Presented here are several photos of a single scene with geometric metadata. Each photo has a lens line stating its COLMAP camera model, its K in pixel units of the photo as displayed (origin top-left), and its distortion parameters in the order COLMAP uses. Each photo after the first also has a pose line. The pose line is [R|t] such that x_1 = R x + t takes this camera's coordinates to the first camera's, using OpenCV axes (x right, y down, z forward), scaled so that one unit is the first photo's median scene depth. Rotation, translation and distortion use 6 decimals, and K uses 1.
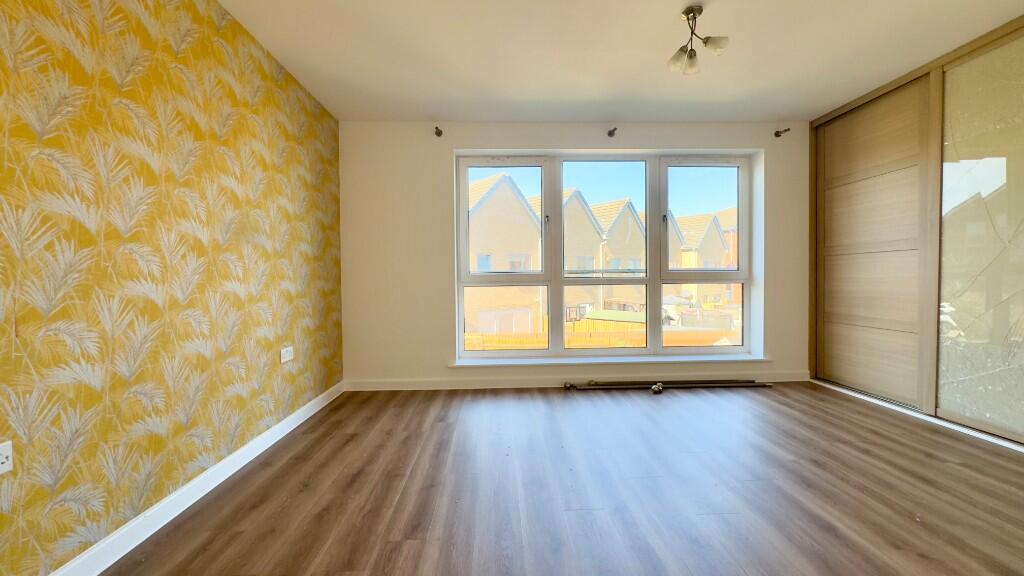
lens RADIAL K [[408.9, 0, 512.0], [0, 408.9, 288.0], [0, 0, 1]] dist [-0.001283, -0.000024]
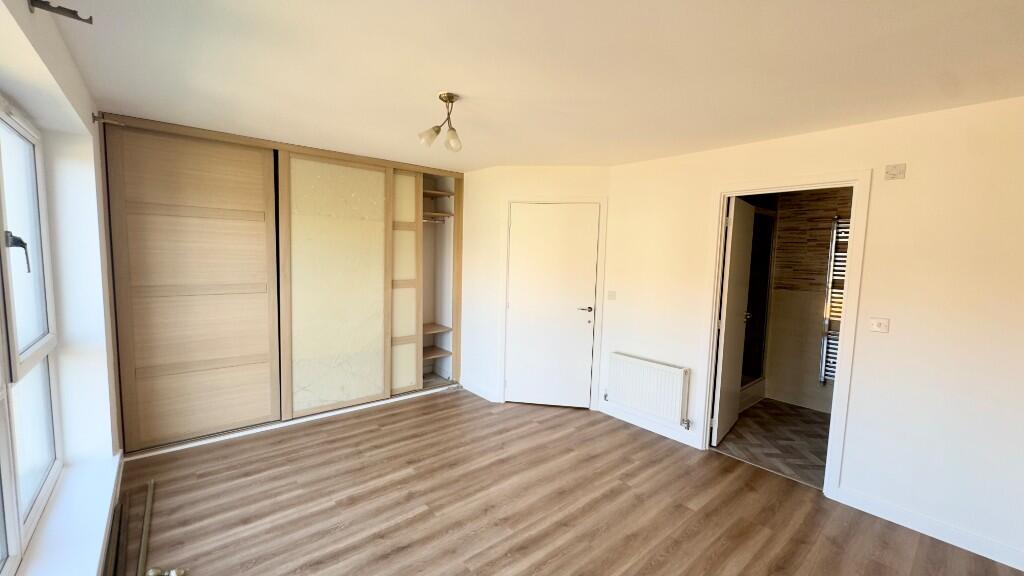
lens RADIAL K [[408.9, 0, 512.0], [0, 408.9, 288.0], [0, 0, 1]] dist [-0.001283, -0.000024]
pose [[-0.621556, -0.072800, 0.779980, -0.485812], [-0.000258, 0.995691, 0.092729, -0.277835], [-0.783370, 0.057435, -0.618897, 1.493830]]
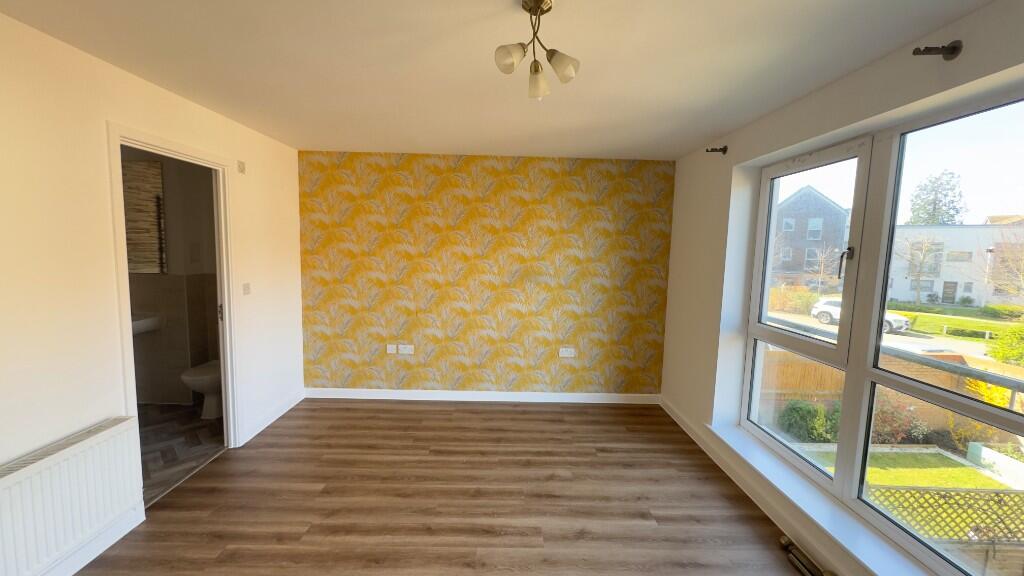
lens RADIAL K [[408.9, 0, 512.0], [0, 408.9, 288.0], [0, 0, 1]] dist [-0.001283, -0.000024]
pose [[-0.020515, 0.107548, -0.993988, 1.114178], [-0.049730, 0.992857, 0.108452, -0.273682], [0.998552, 0.051656, -0.015020, 0.961585]]
